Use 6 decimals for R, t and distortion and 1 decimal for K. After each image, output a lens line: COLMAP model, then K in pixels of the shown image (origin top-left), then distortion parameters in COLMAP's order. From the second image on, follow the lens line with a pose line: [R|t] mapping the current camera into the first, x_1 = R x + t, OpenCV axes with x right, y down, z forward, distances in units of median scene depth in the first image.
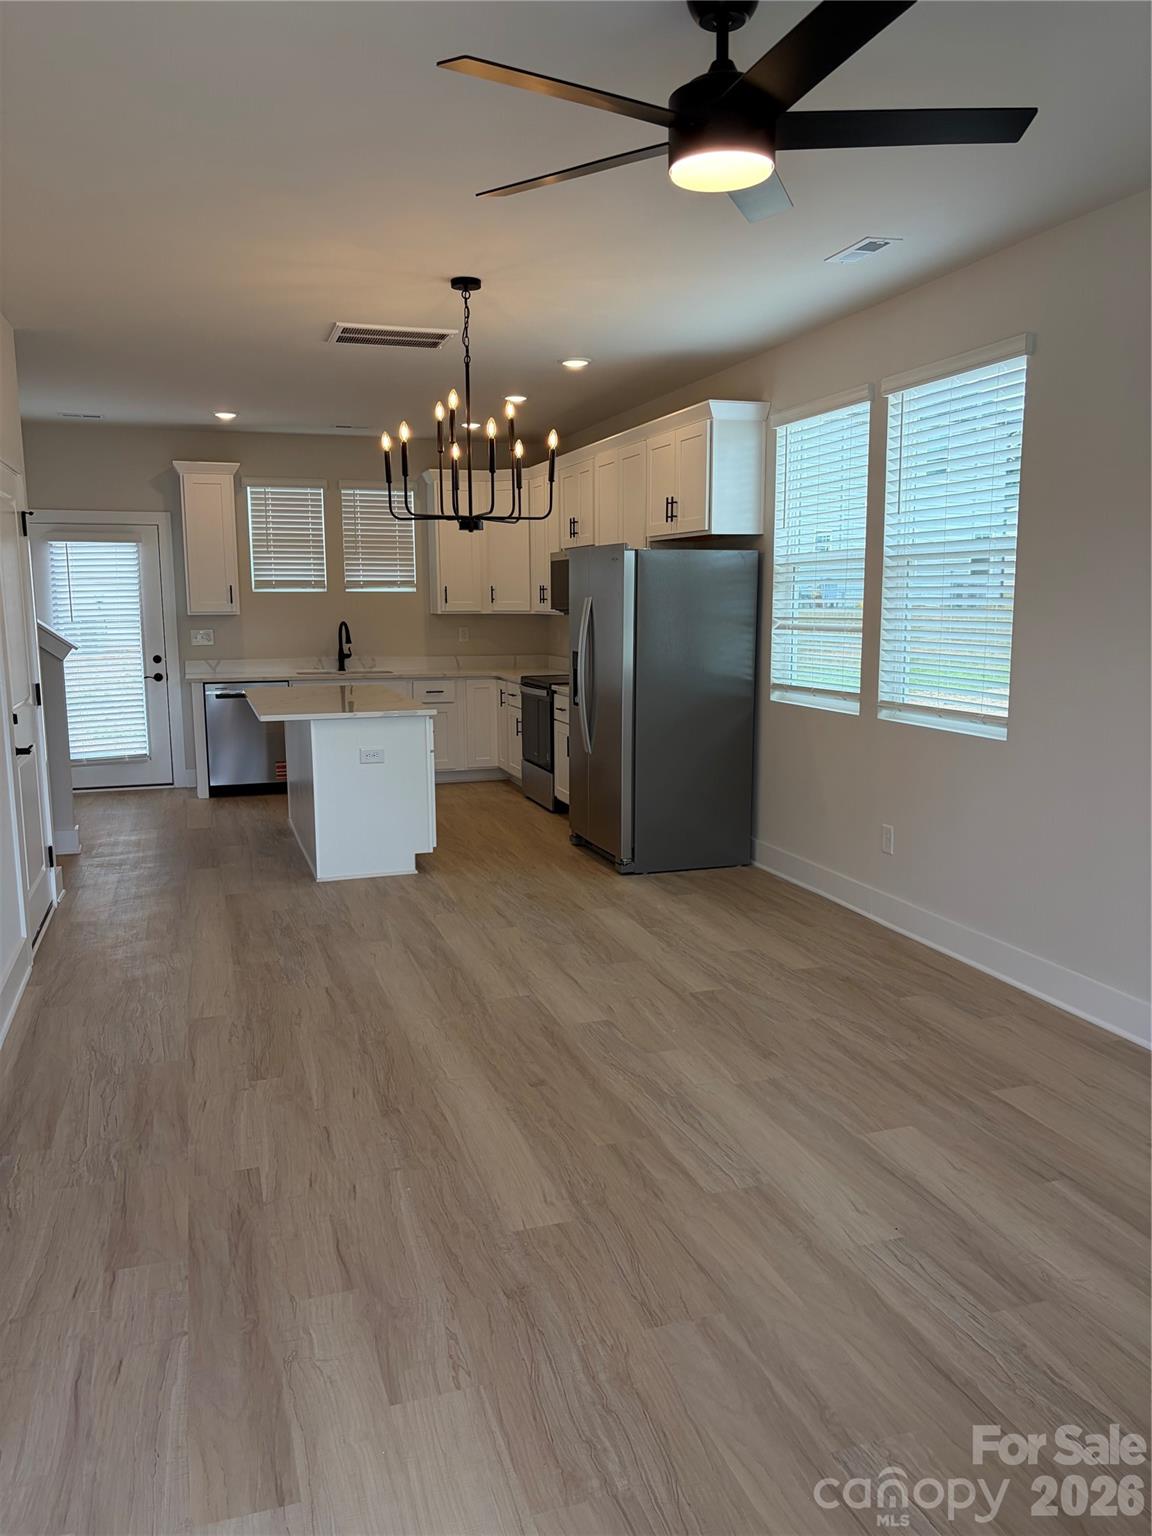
lens RADIAL K [[1203.8, 0, 573.6], [0, 1203.8, 762.4], [0, 0, 1]] dist [0.034876, -0.002886]
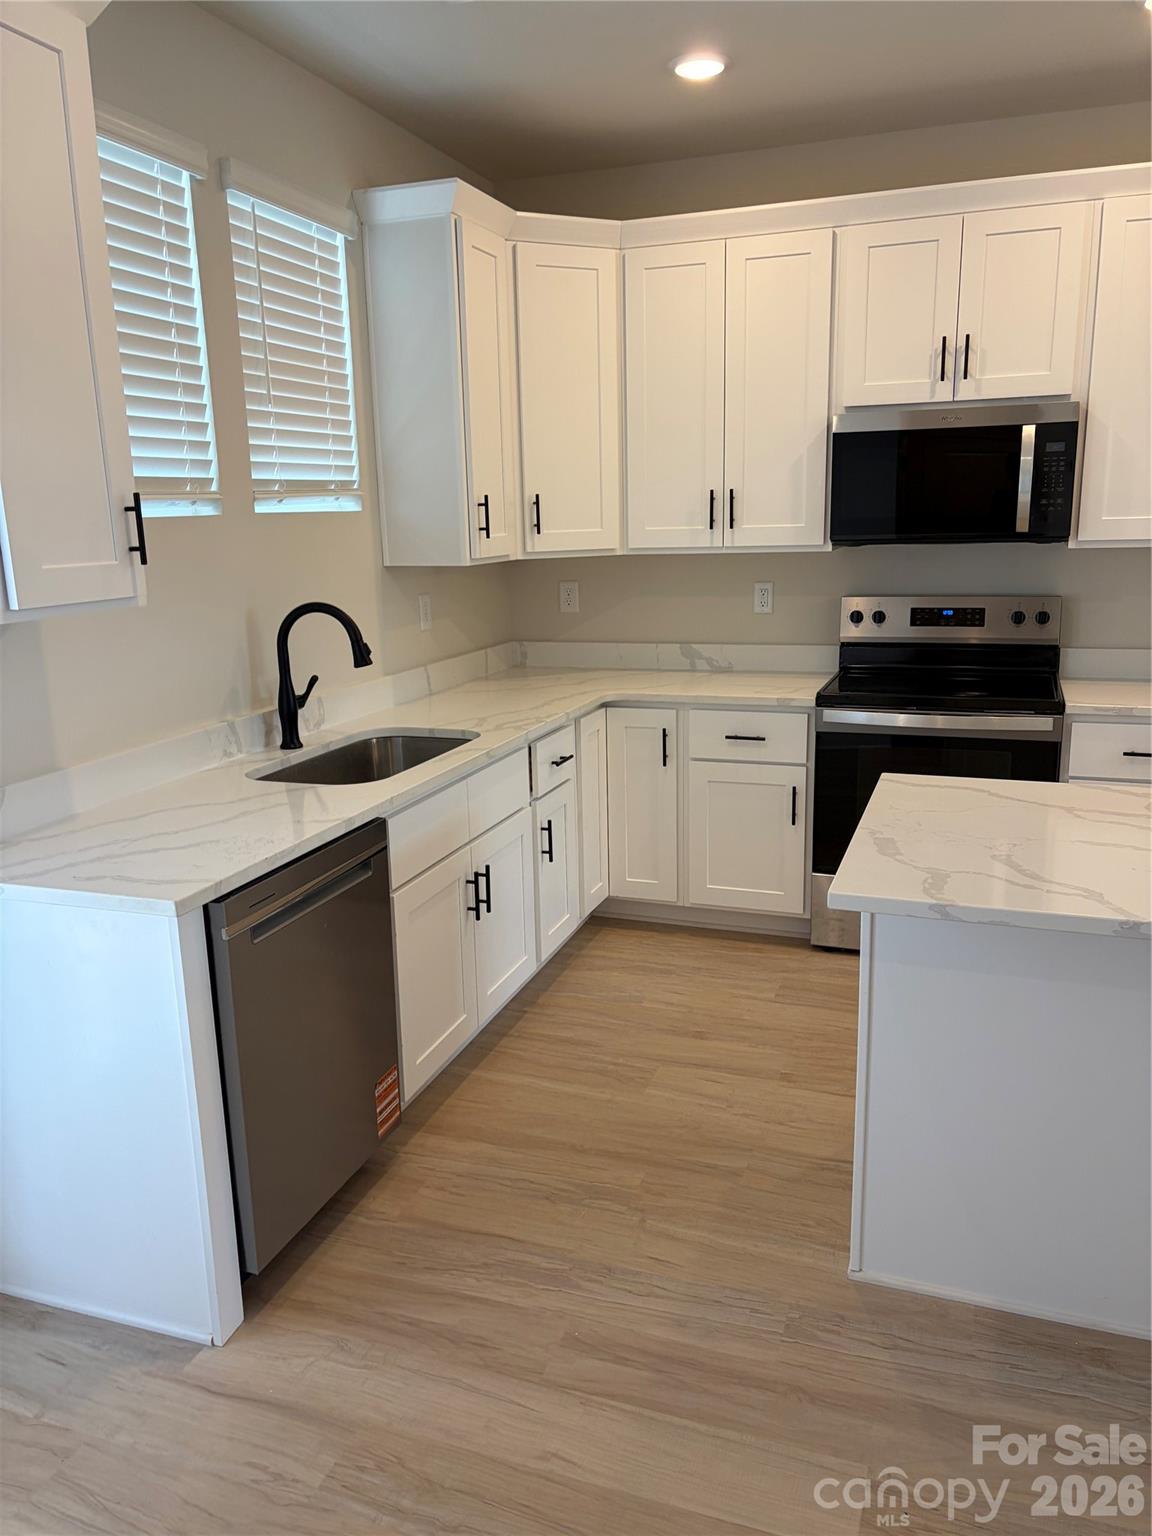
lens RADIAL K [[1154.7, 0, 576.0], [0, 1154.7, 768.0], [0, 0, 1]] dist [0.012425, 0.000780]
pose [[0.616032, -0.184959, 0.765699, -0.814859], [0.126140, 0.982662, 0.135883, -0.212731], [-0.777556, 0.012877, 0.628682, 1.488976]]
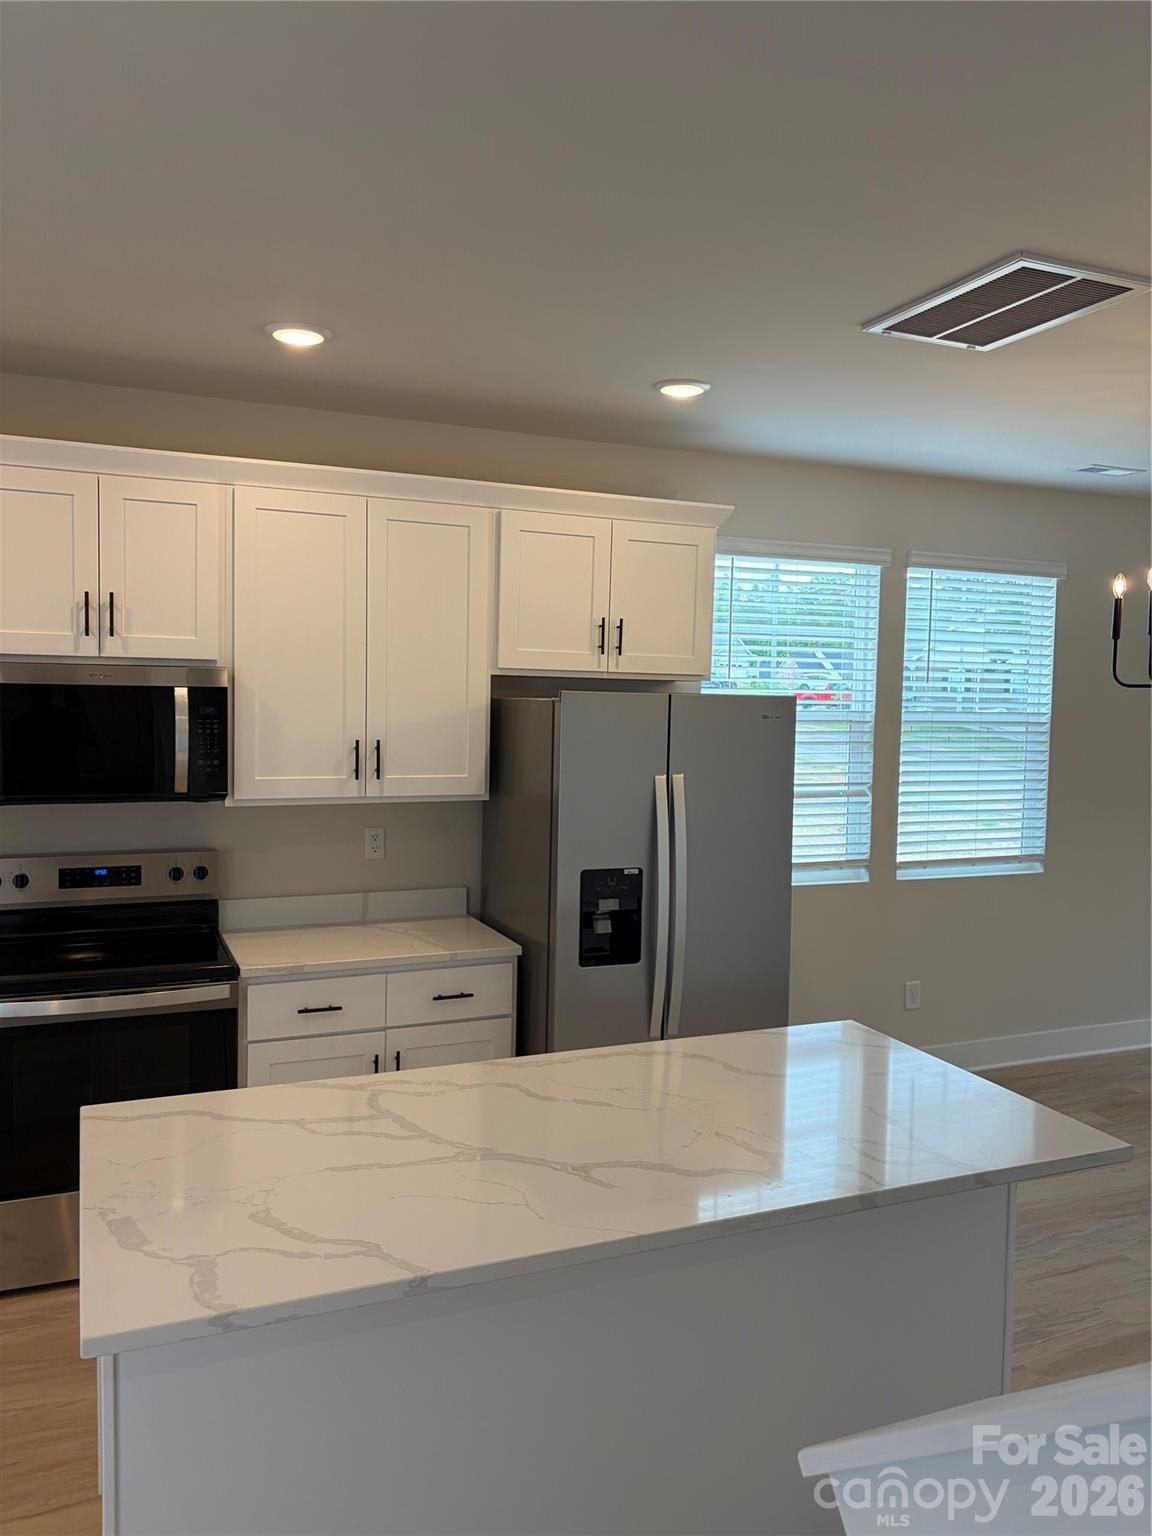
lens RADIAL K [[1149.8, 0, 575.2], [0, 1149.8, 732.1], [0, 0, 1]] dist [0.003122, -0.005135]
pose [[-0.088958, -0.030555, 0.995567, -0.780956], [0.117981, 0.992169, 0.040993, -0.266418], [-0.989023, 0.121104, -0.084656, 1.546752]]
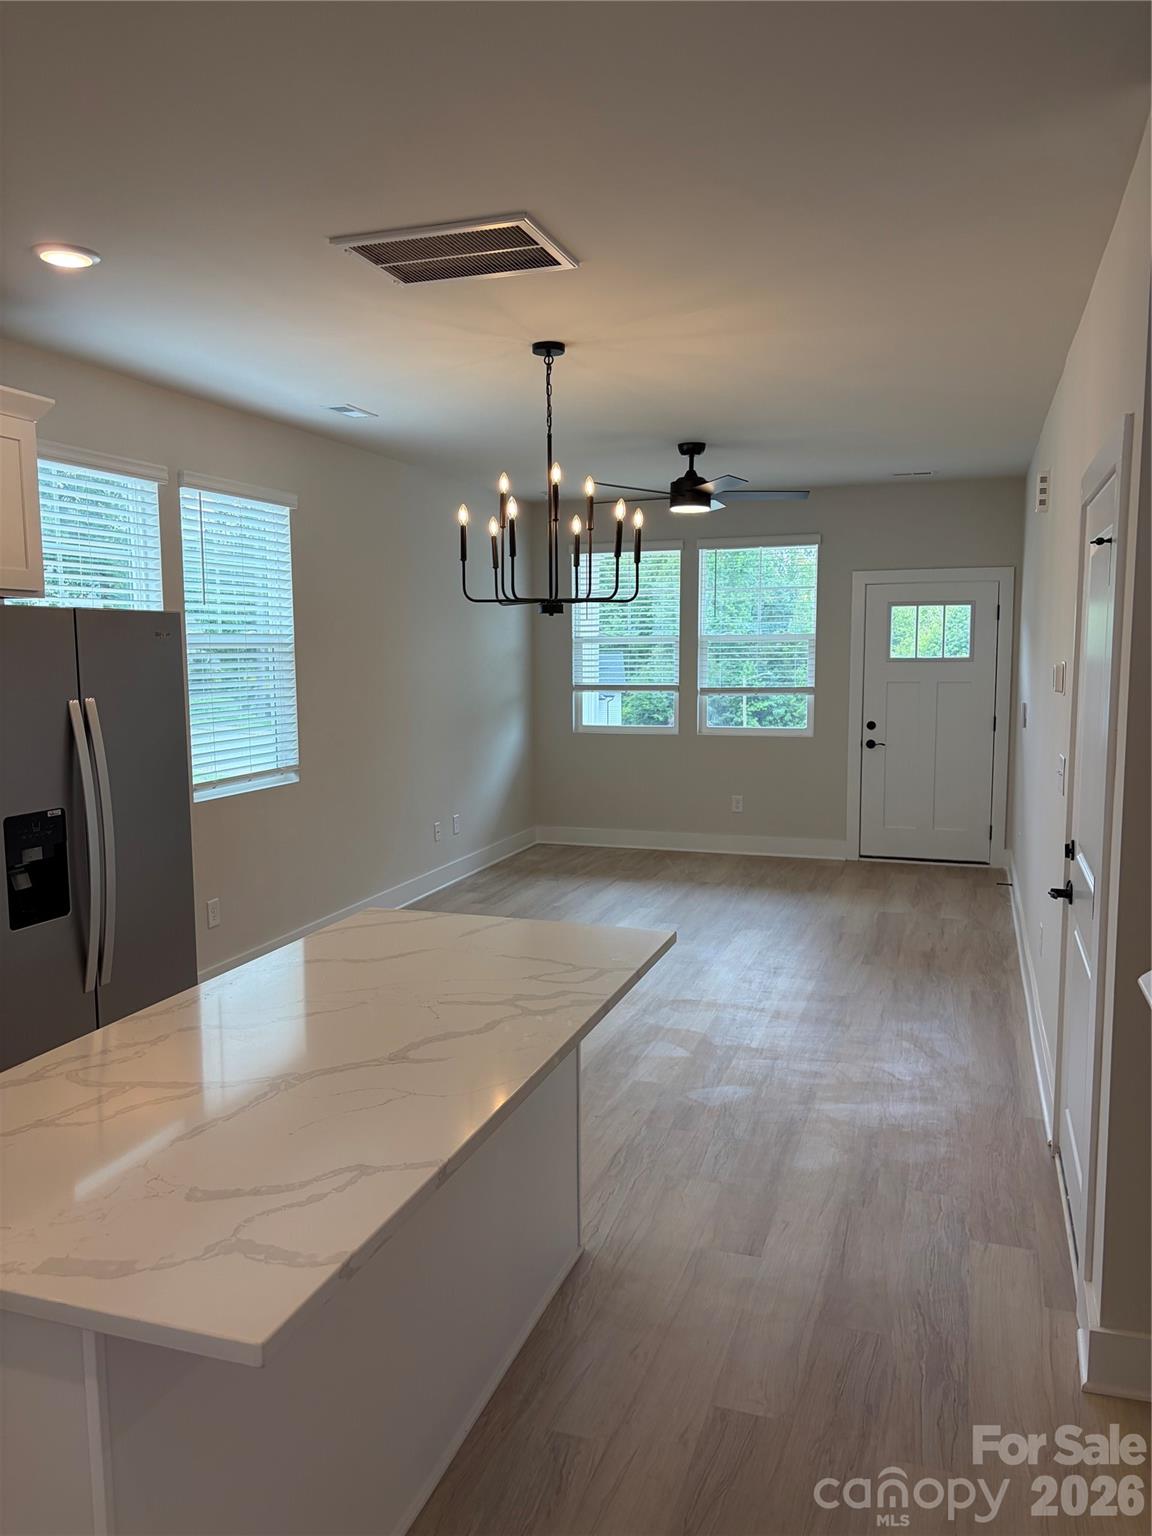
lens RADIAL K [[1154.7, 0, 576.0], [0, 1154.7, 768.0], [0, 0, 1]] dist [0.012425, 0.000780]
pose [[-0.804056, -0.054643, 0.592037, -0.667043], [0.092450, 0.972165, 0.215286, -0.282711], [-0.587321, 0.227836, -0.776624, 1.807399]]
